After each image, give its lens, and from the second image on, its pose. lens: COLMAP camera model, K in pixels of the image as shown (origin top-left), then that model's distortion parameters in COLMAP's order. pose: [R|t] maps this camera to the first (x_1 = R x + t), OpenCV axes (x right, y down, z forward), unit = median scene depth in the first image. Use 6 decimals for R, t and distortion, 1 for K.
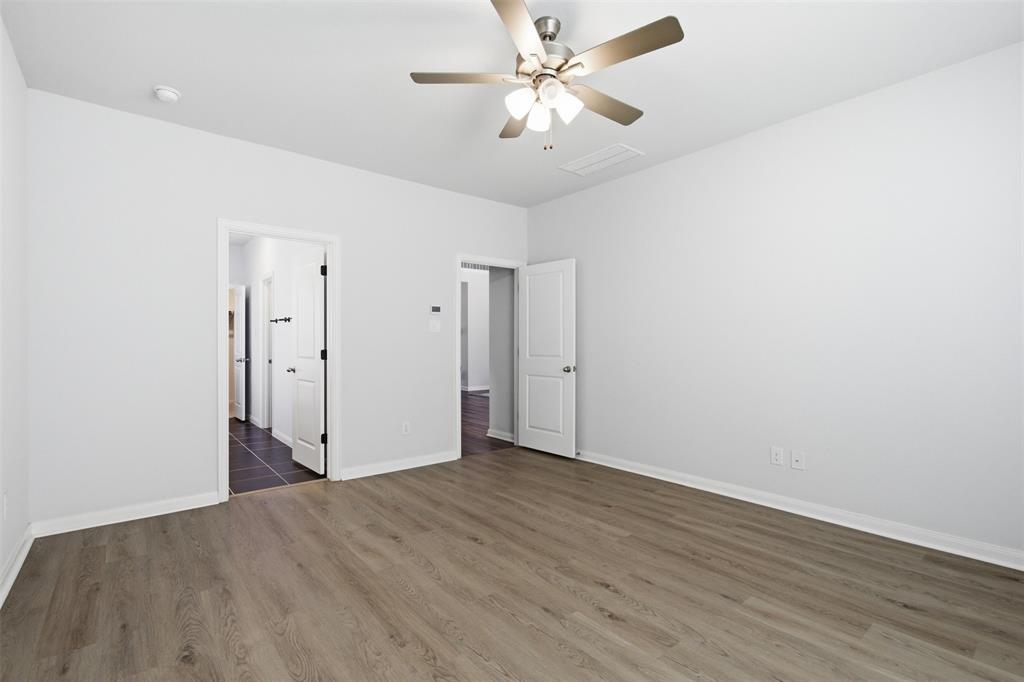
lens RADIAL K [[463.0, 0, 520.1], [0, 463.0, 346.7], [0, 0, 1]] dist [-0.003379, -0.000045]
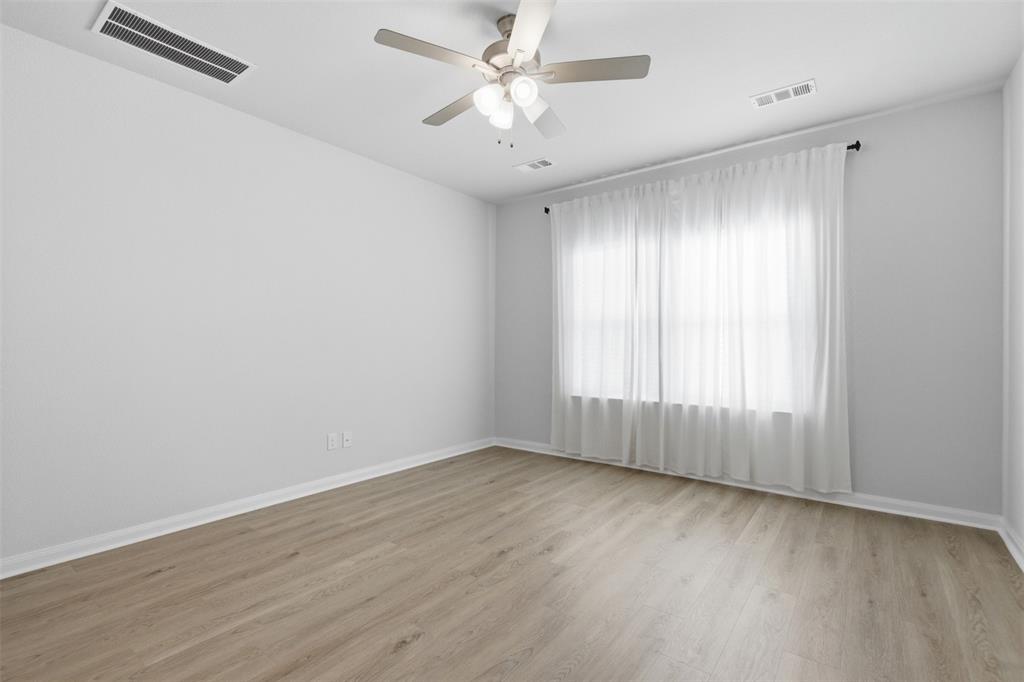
lens RADIAL K [[463.0, 0, 509.1], [0, 463.0, 345.9], [0, 0, 1]] dist [-0.003379, -0.000045]
pose [[-0.213401, -0.004581, 0.976954, -0.754383], [0.001203, 0.999987, 0.004952, 0.001966], [-0.976964, 0.002232, -0.213393, 0.996275]]
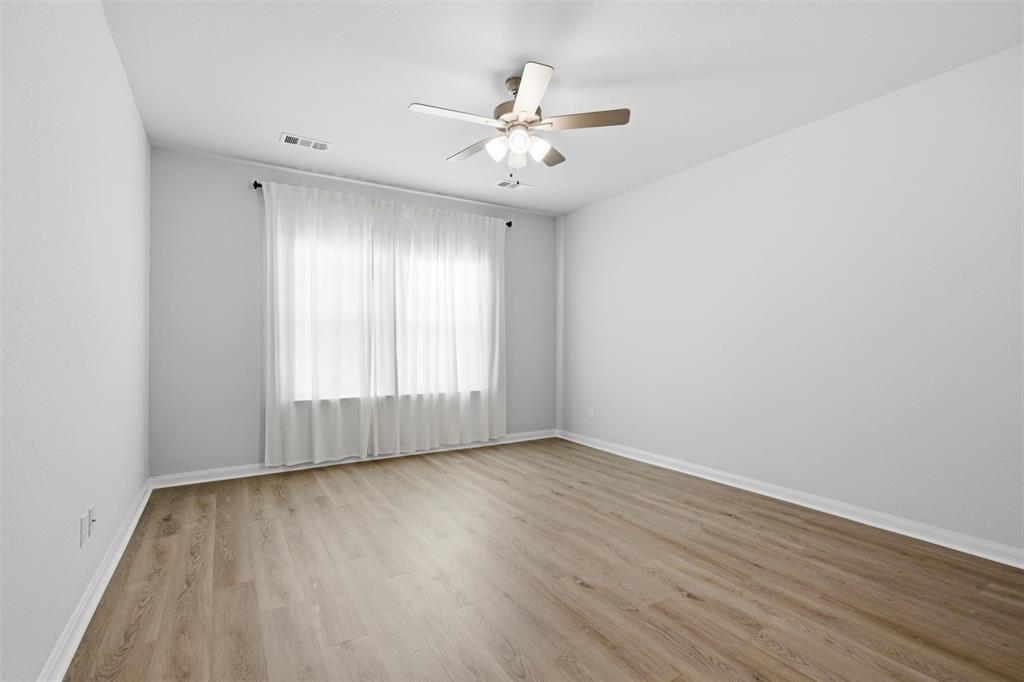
lens RADIAL K [[463.0, 0, 512.9], [0, 463.0, 347.6], [0, 0, 1]] dist [-0.003379, -0.000045]
pose [[-0.988478, -0.002834, 0.151340, -0.095757], [-0.001110, 0.999934, 0.011474, -0.004117], [-0.151363, 0.011174, -0.988415, 1.816816]]
